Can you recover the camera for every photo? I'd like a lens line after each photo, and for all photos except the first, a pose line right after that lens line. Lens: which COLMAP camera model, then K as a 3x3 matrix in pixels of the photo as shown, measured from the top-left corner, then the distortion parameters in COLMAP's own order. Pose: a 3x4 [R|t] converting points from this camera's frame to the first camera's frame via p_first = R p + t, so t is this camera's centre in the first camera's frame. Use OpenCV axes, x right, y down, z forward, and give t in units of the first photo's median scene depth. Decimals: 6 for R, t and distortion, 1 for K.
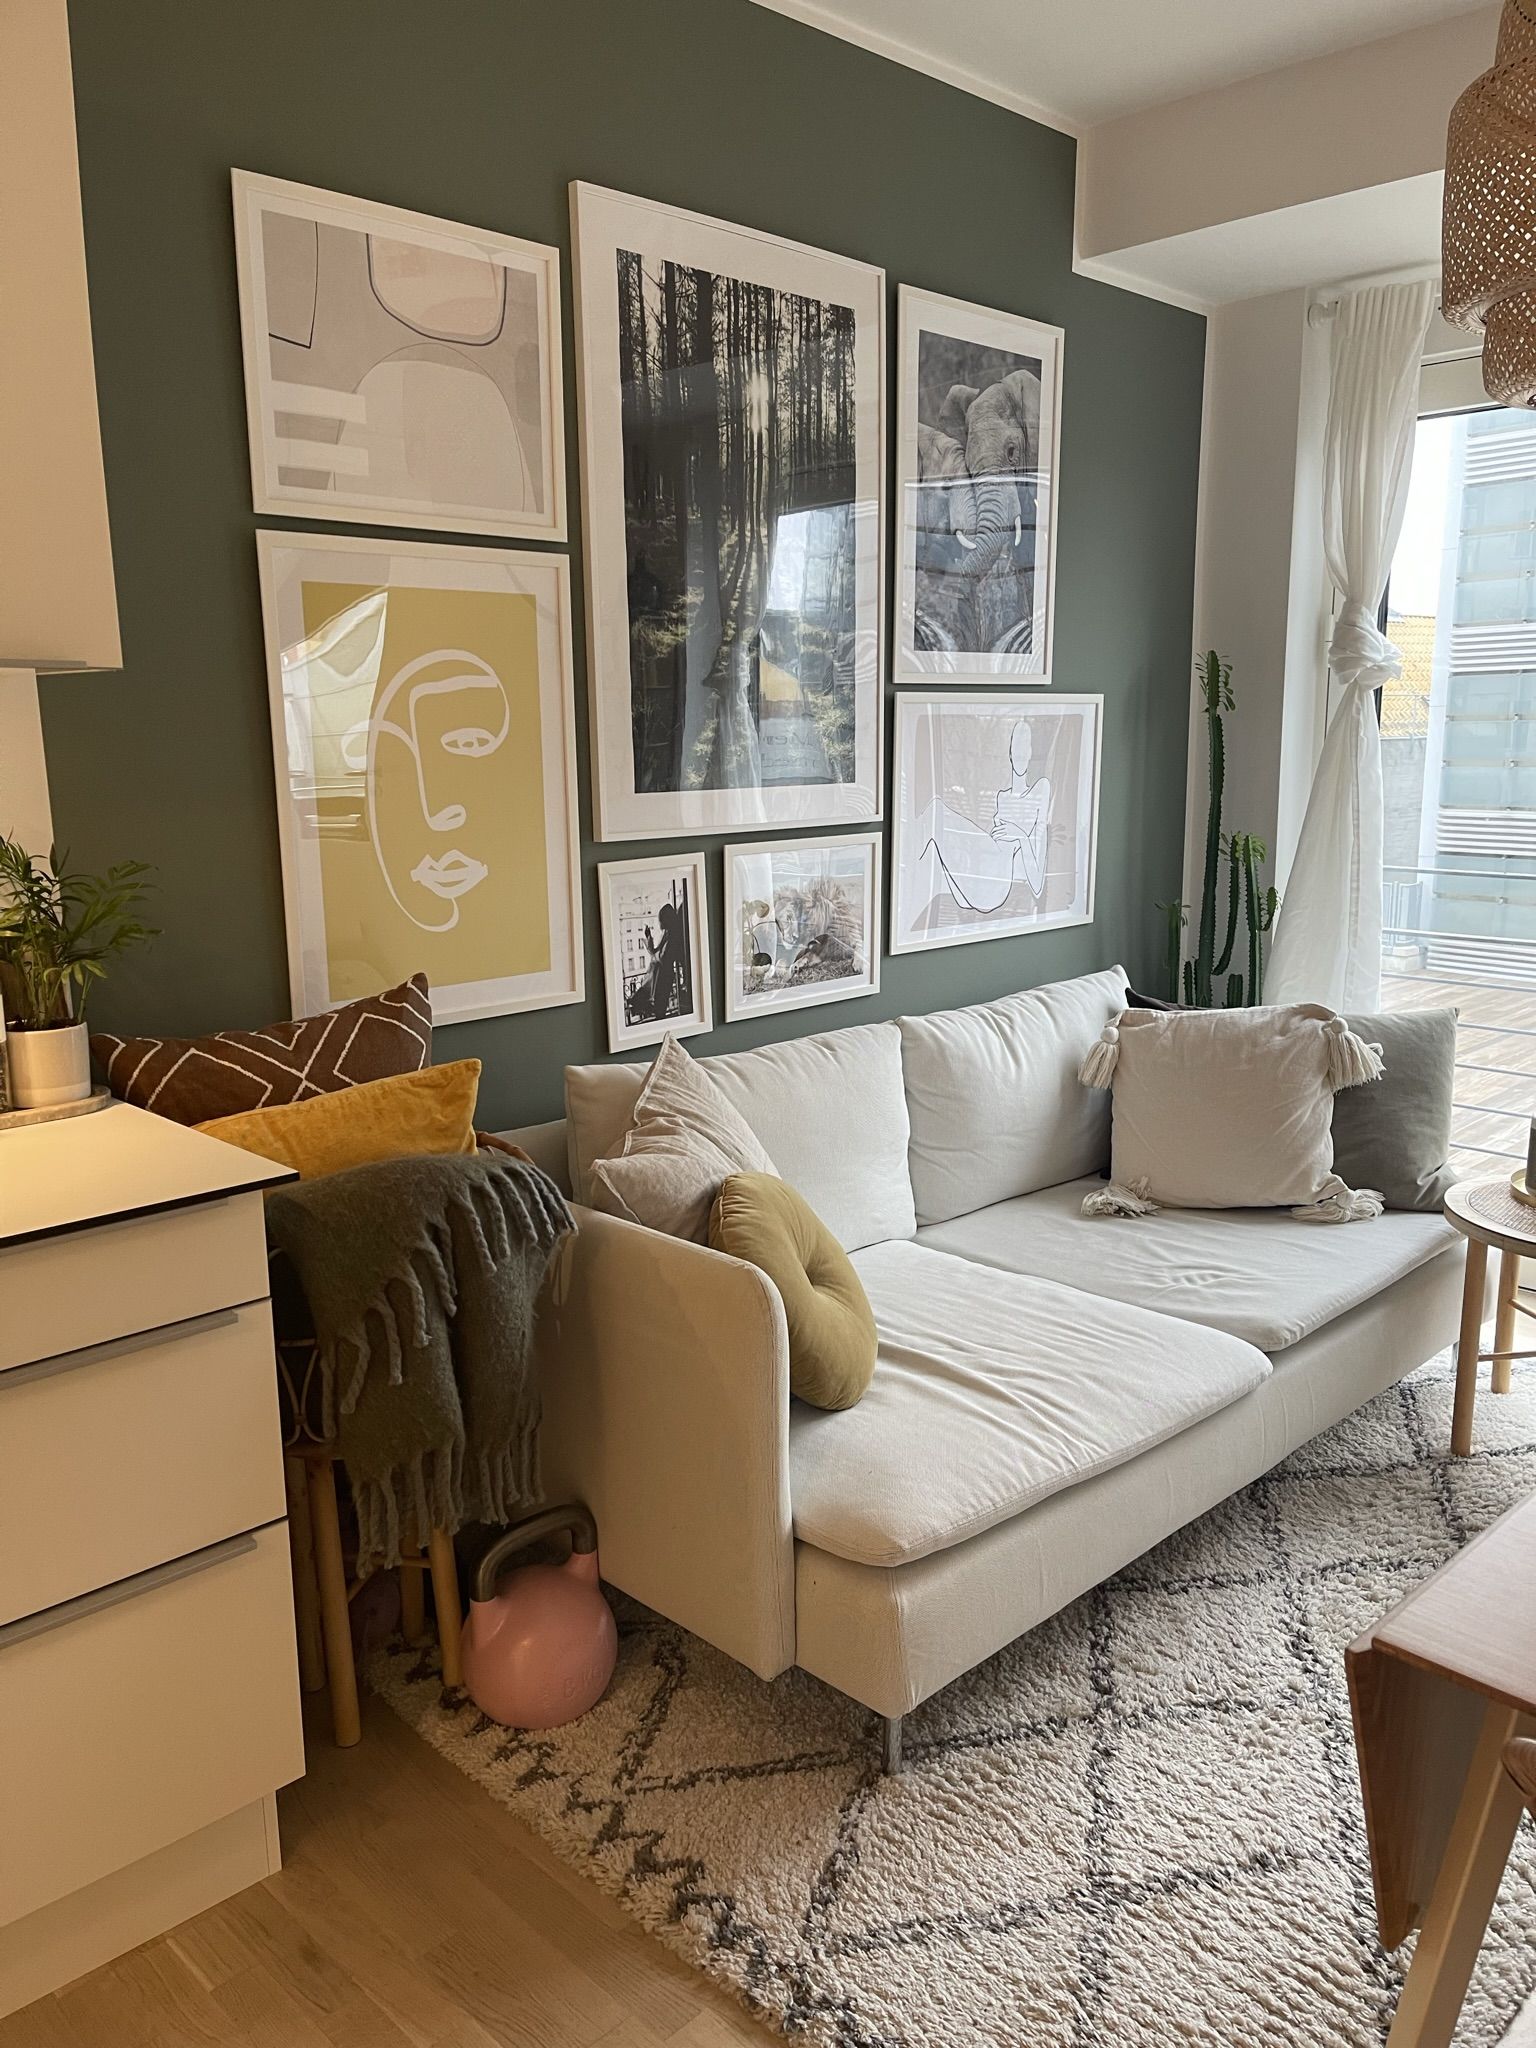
lens RADIAL K [[1551.4, 0, 765.3], [0, 1551.4, 1045.0], [0, 0, 1]] dist [0.065361, -0.080463]
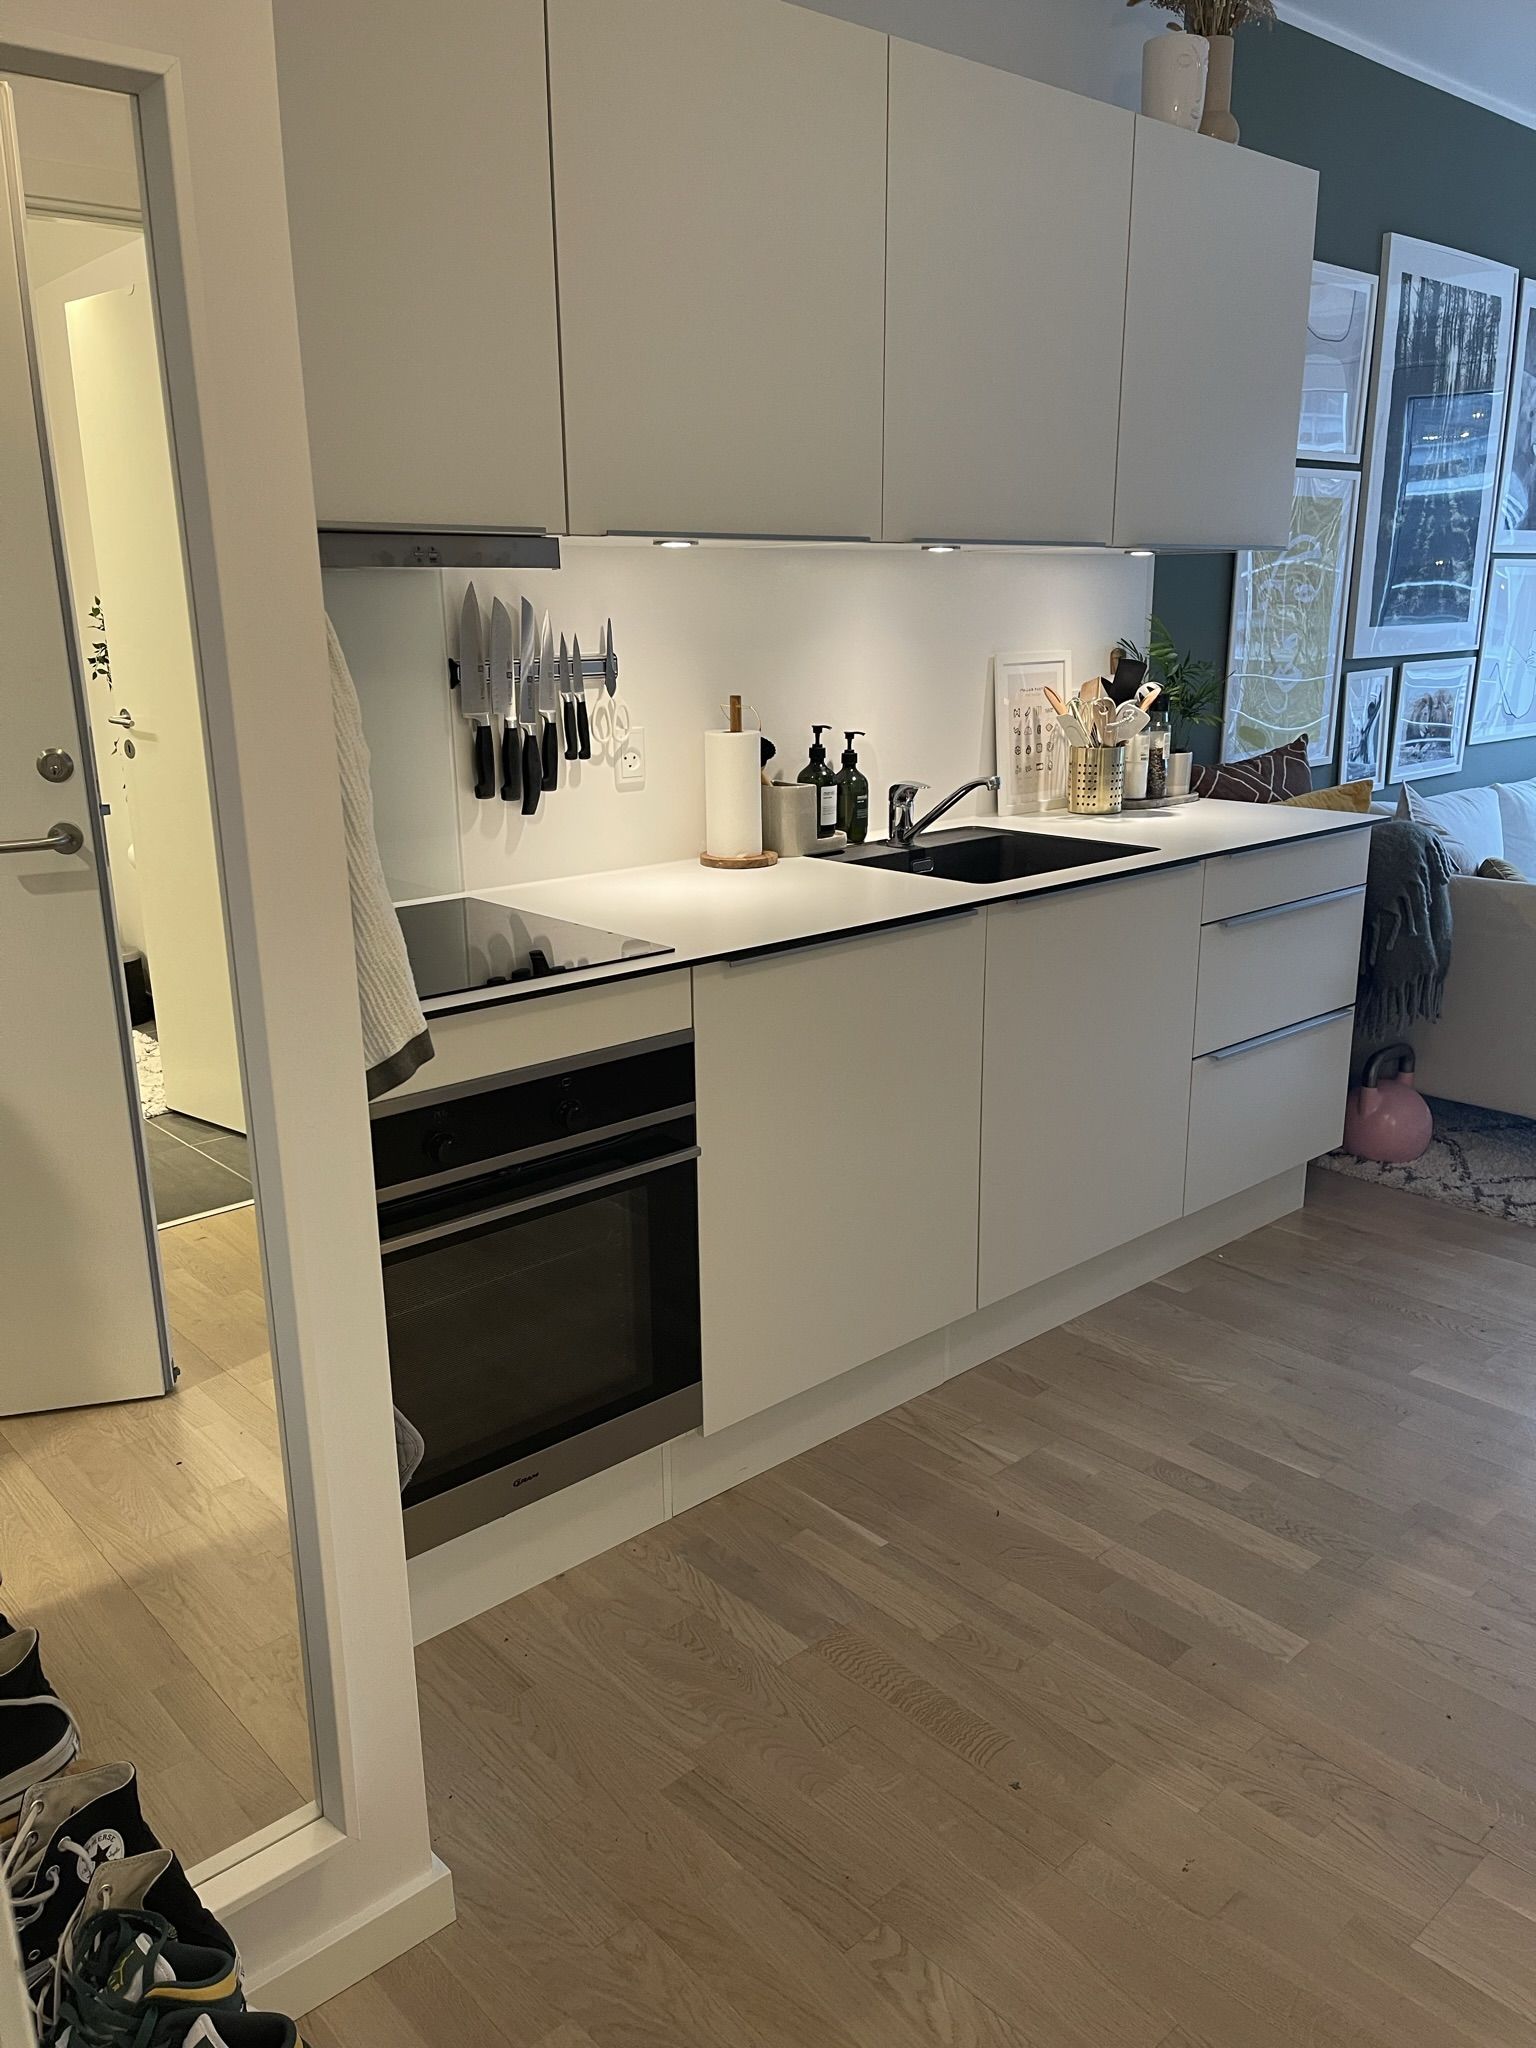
lens RADIAL K [[1551.4, 0, 751.9], [0, 1551.4, 1037.1], [0, 0, 1]] dist [0.065361, -0.080463]
pose [[0.998639, 0.015454, -0.049805, -0.576392], [-0.011720, 0.997158, 0.074422, 0.127563], [0.050814, -0.073737, 0.995982, -0.575034]]
